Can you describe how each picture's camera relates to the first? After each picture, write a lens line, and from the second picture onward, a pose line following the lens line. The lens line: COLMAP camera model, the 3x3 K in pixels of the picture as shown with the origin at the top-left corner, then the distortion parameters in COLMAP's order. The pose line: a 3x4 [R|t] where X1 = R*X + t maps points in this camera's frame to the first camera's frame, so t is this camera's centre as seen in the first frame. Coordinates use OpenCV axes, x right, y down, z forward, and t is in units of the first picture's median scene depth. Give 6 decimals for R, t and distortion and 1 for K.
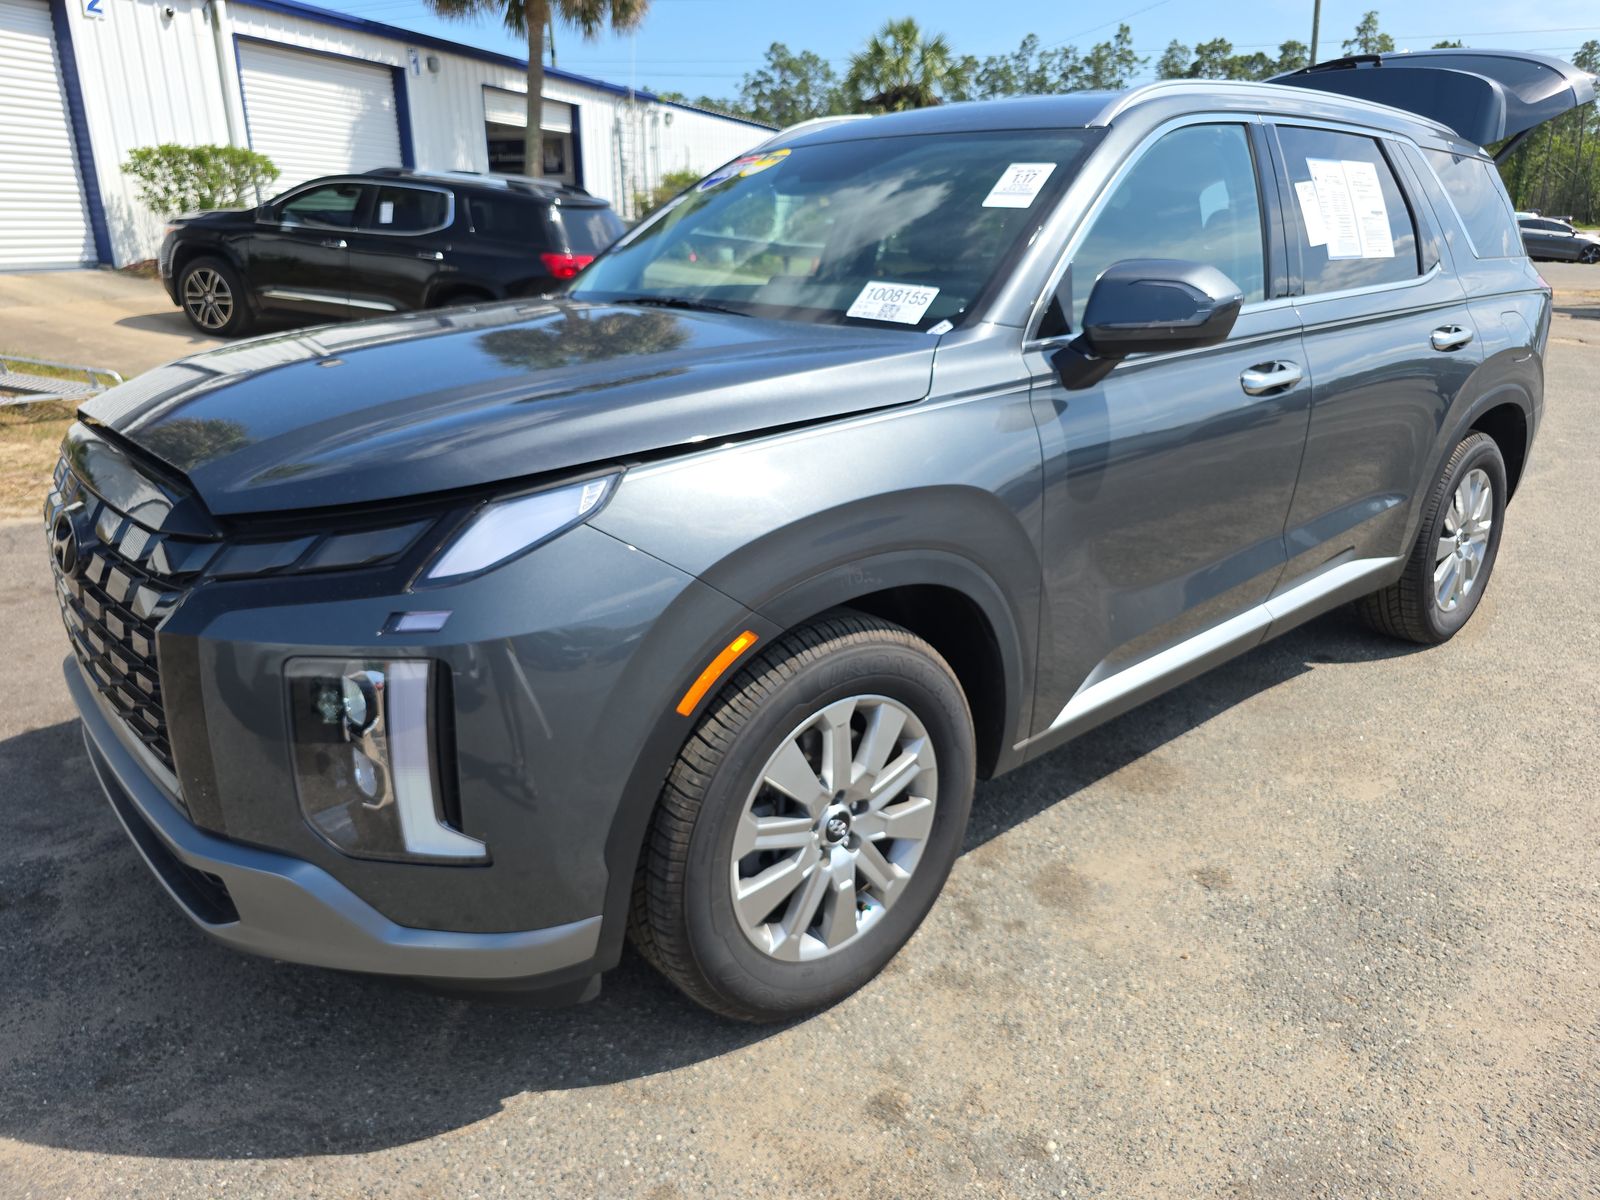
lens RADIAL K [[1087.1, 0, 791.2], [0, 1087.1, 597.6], [0, 0, 1]] dist [0.044657, -0.046788]
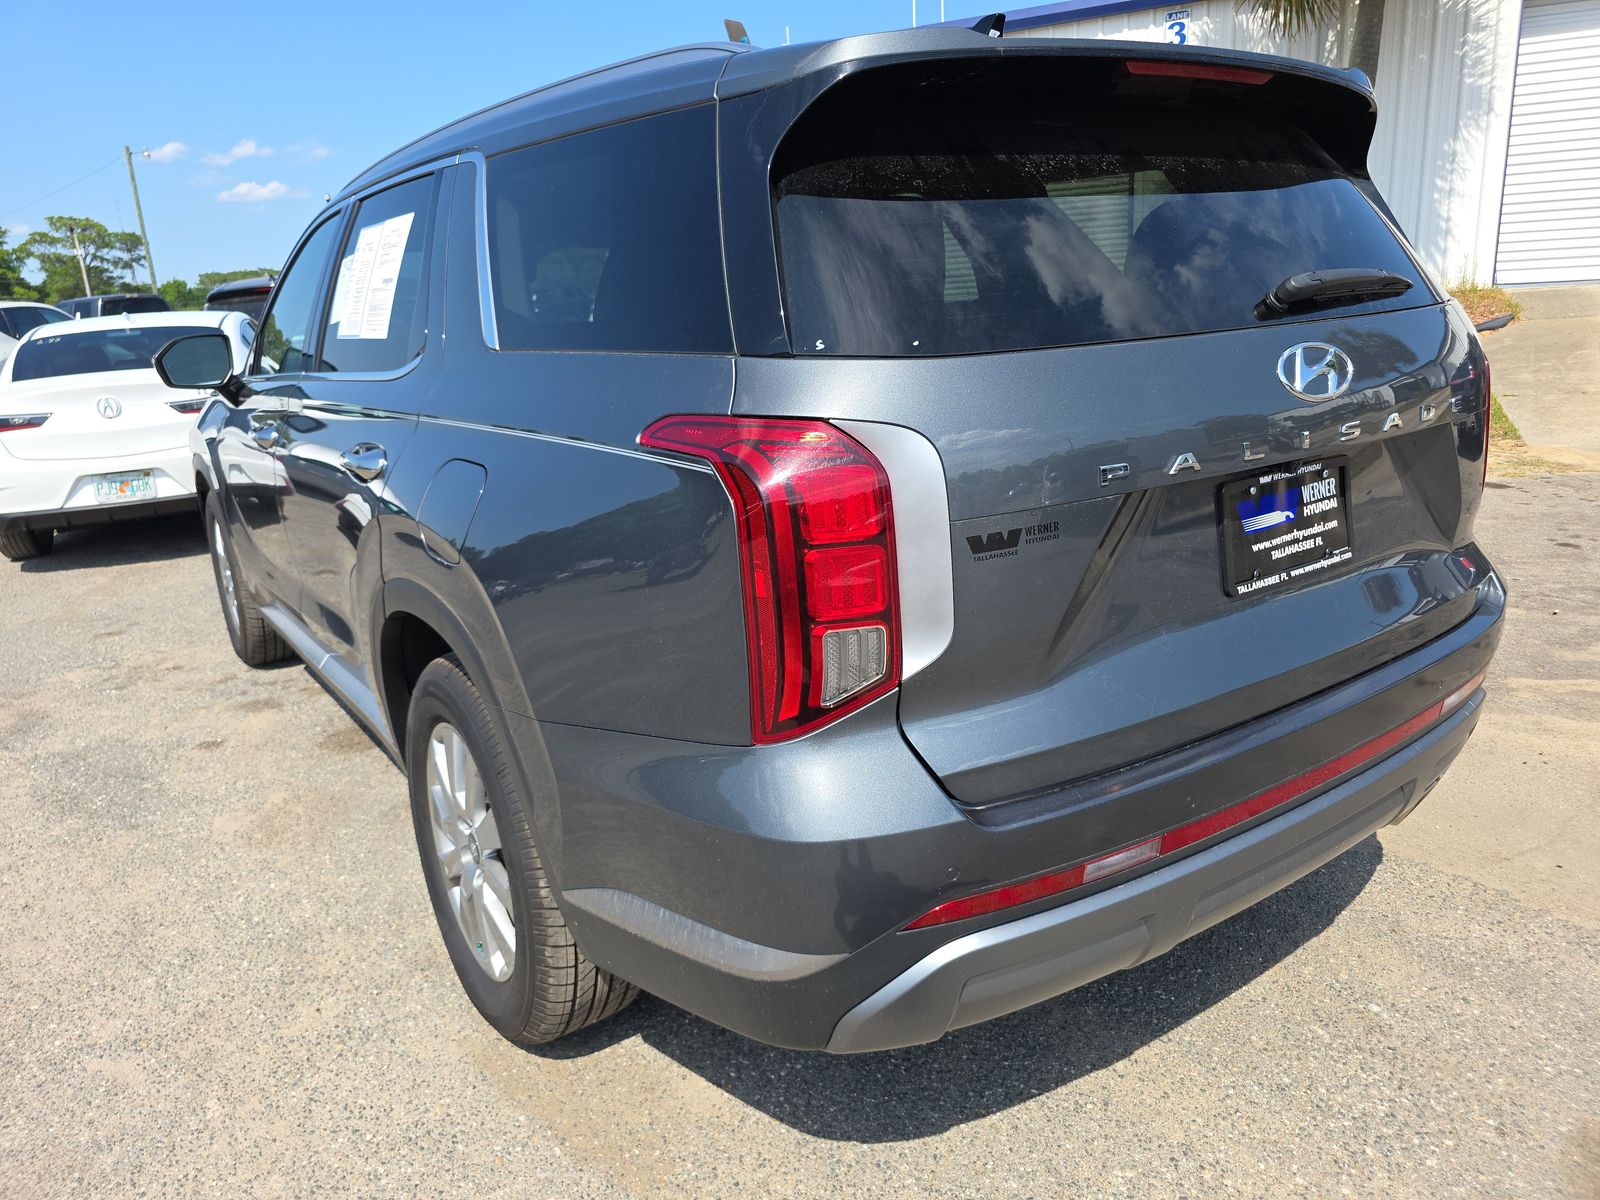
lens RADIAL K [[1087.1, 0, 791.2], [0, 1087.1, 597.6], [0, 0, 1]] dist [0.044657, -0.046788]
pose [[-0.109187, 0.268947, -0.956946, 1.733661], [-0.276754, 0.916412, 0.289132, -0.596366], [0.954718, 0.296408, -0.025629, 1.798860]]
